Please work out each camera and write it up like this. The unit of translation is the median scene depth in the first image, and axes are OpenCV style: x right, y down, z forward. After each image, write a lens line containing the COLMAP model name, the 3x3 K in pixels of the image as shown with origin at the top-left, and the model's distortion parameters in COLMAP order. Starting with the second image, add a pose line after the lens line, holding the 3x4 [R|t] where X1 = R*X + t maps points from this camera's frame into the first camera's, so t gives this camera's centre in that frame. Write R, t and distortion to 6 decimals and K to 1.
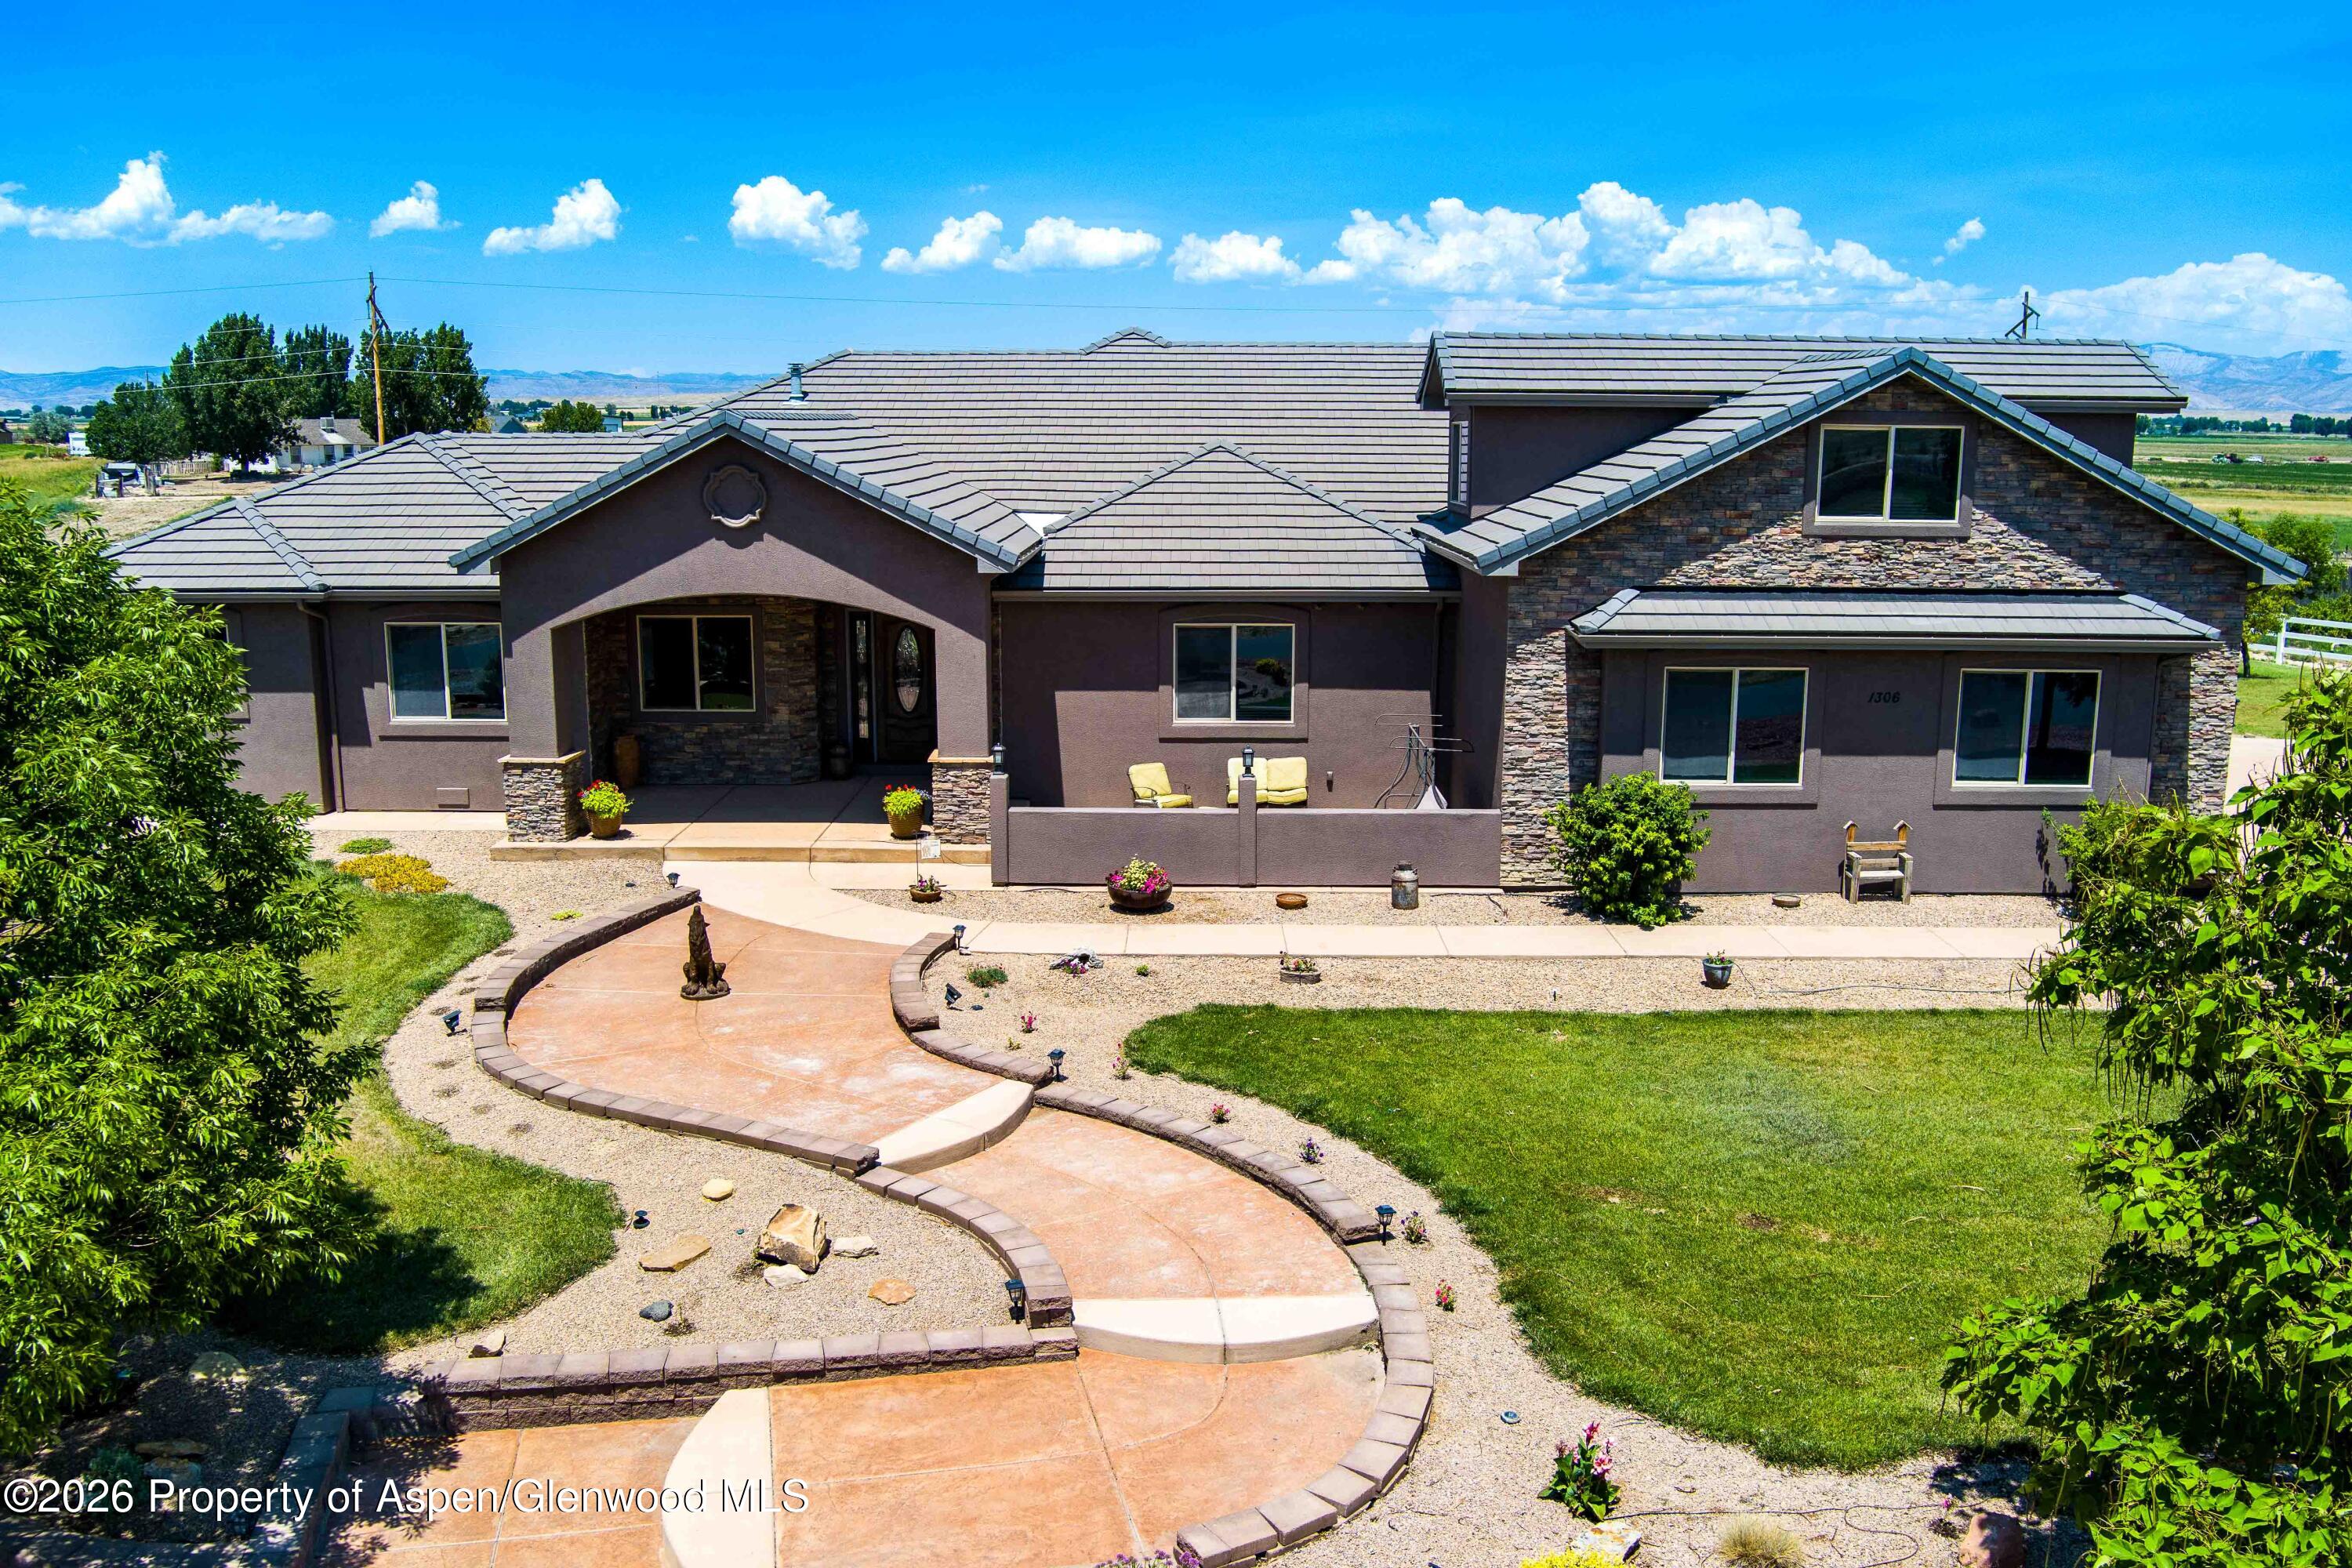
lens RADIAL K [[1938.4, 0, 1176.0], [0, 1938.4, 784.0], [0, 0, 1]] dist [-0.053057, -0.000795]
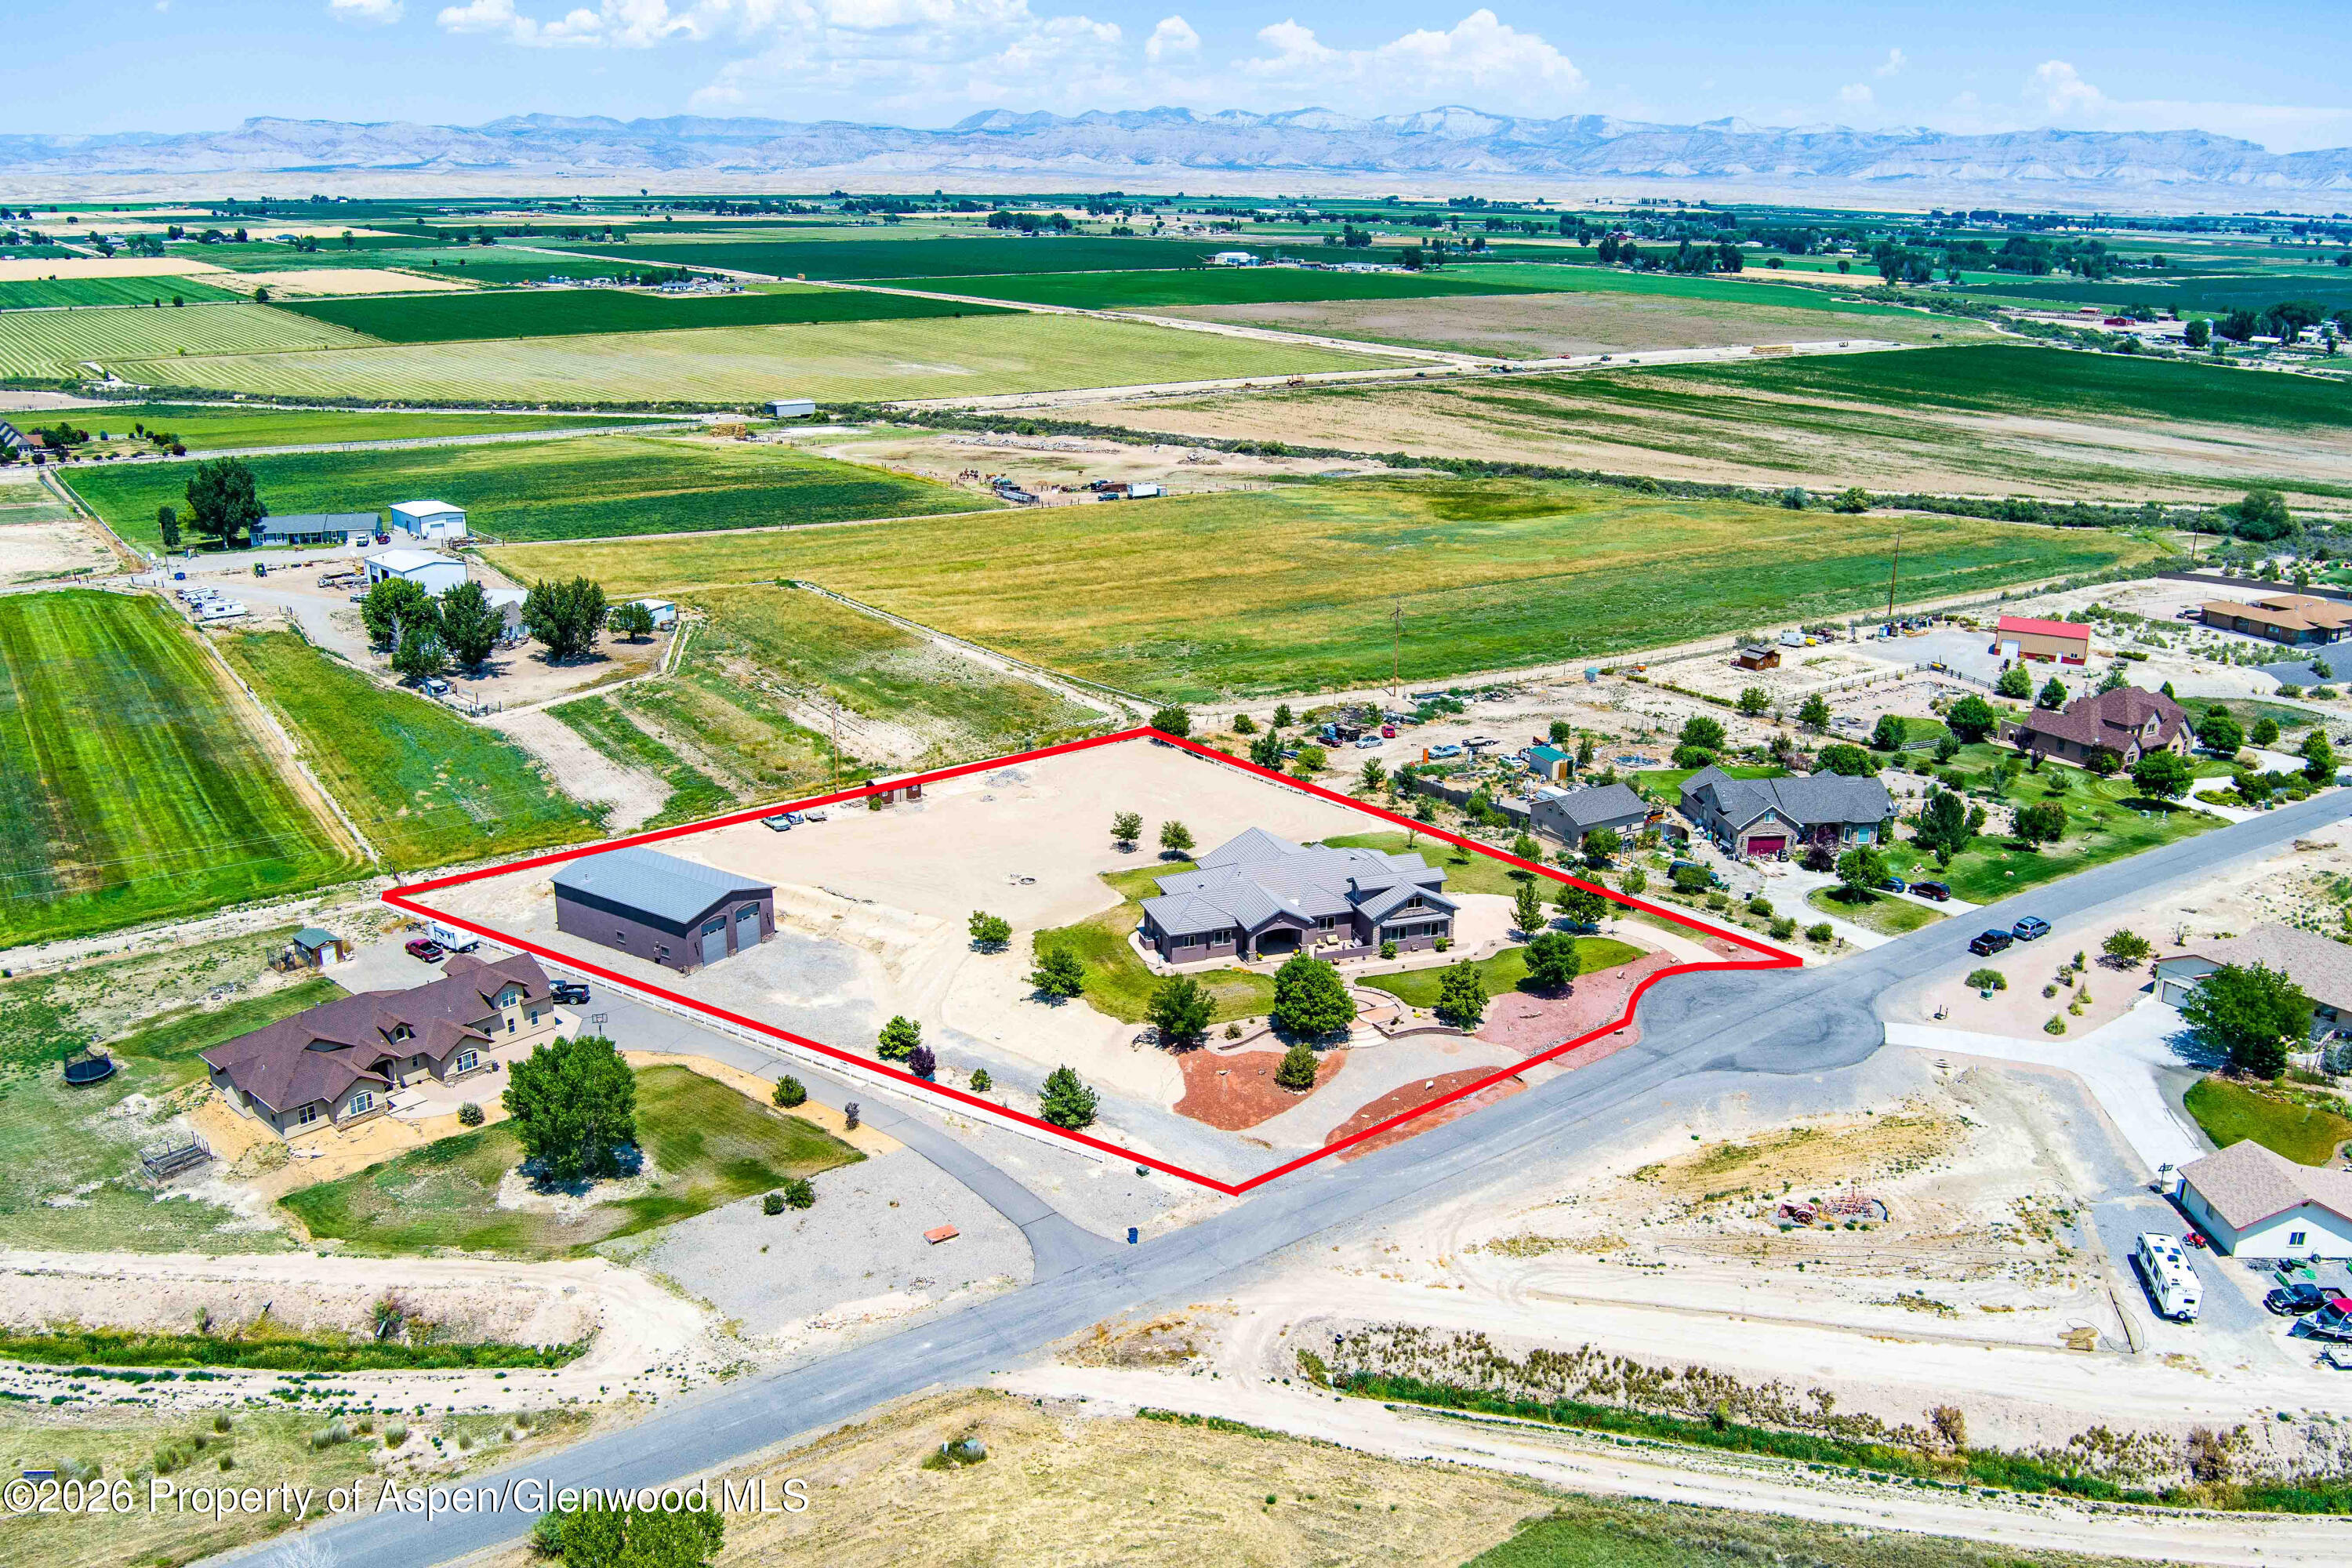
lens RADIAL K [[1938.4, 0, 1176.0], [0, 1938.4, 784.0], [0, 0, 1]] dist [-0.053057, -0.000795]
pose [[0.945583, -0.100690, 0.309411, -3.047511], [0.062154, 0.989300, 0.131996, -1.776304], [-0.319391, -0.105582, 0.941723, -6.311738]]
